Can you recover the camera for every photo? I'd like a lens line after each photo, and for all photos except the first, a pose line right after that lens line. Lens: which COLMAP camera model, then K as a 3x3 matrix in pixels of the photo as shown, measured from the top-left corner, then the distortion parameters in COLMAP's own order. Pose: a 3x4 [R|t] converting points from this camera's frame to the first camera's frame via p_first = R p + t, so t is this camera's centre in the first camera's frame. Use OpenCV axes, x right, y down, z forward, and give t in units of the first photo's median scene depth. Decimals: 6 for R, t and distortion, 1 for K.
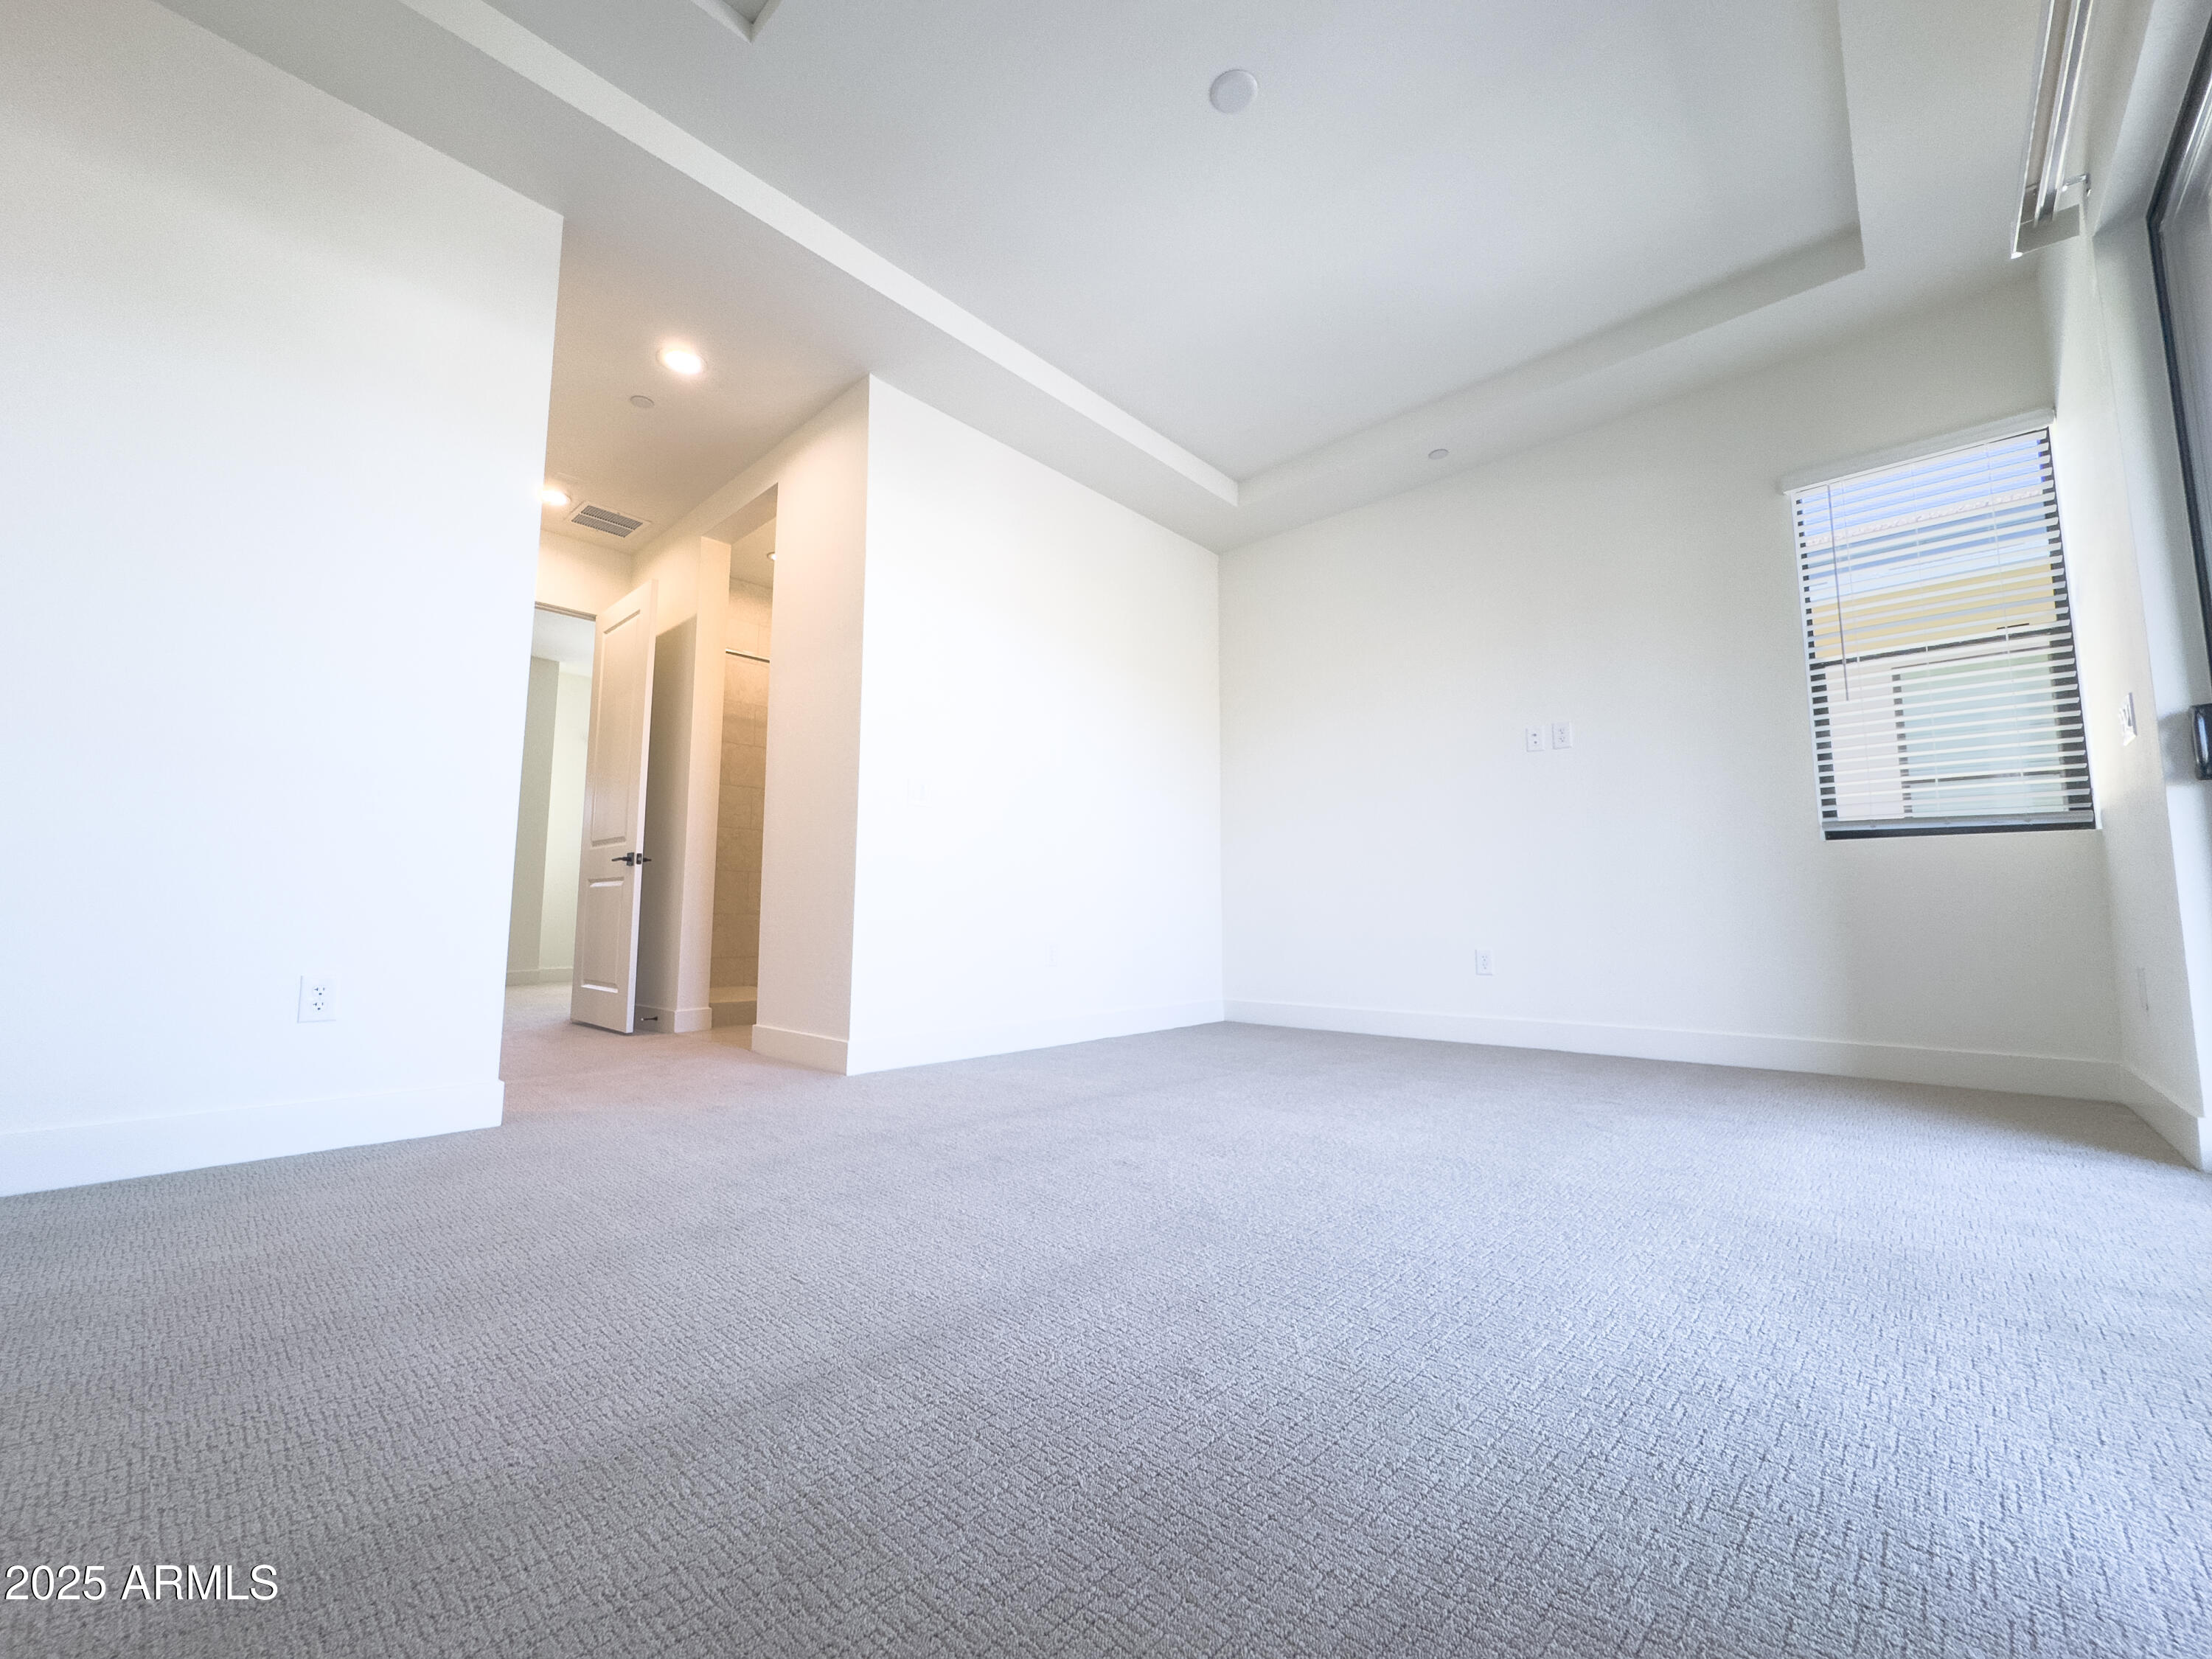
lens RADIAL K [[889.1, 0, 1106.0], [0, 889.1, 829.5], [0, 0, 1]] dist [0.000126, 0.000196]
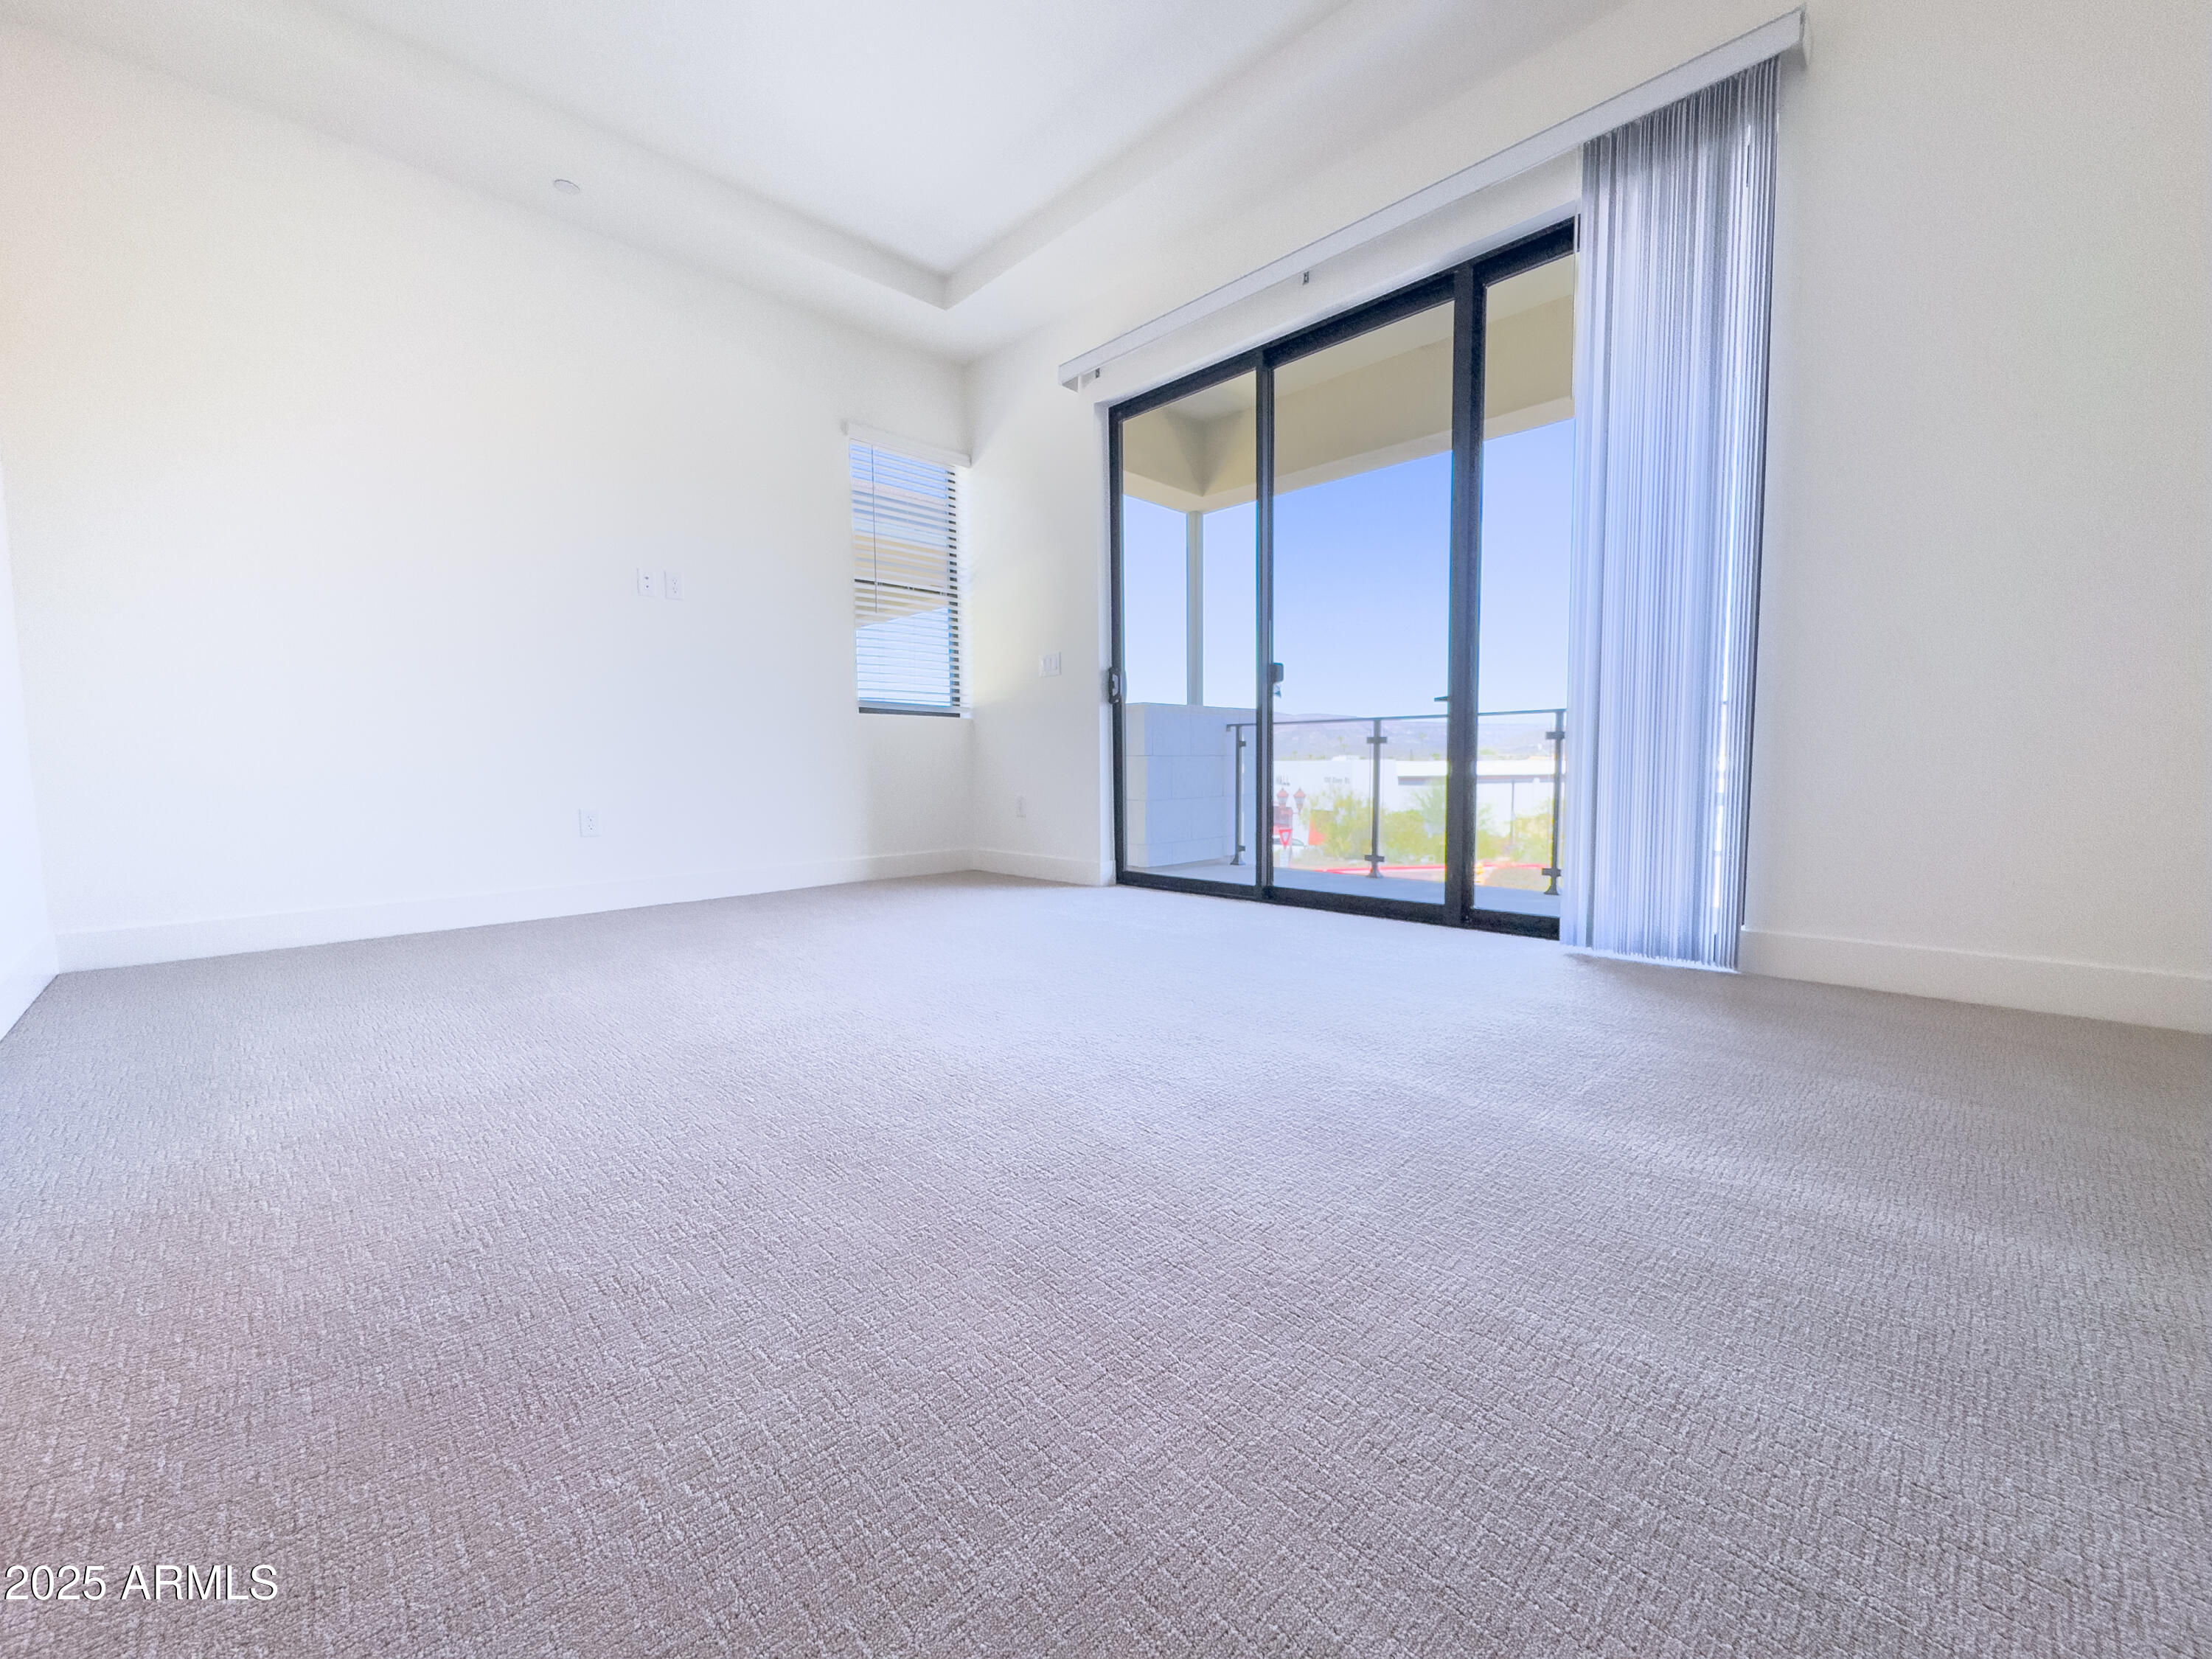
lens RADIAL K [[889.1, 0, 1106.0], [0, 889.1, 829.5], [0, 0, 1]] dist [0.000126, 0.000196]
pose [[0.050633, -0.075109, 0.995889, -0.585531], [-0.095873, 0.992197, 0.079705, 0.047768], [-0.994105, -0.099515, 0.043037, 0.590568]]
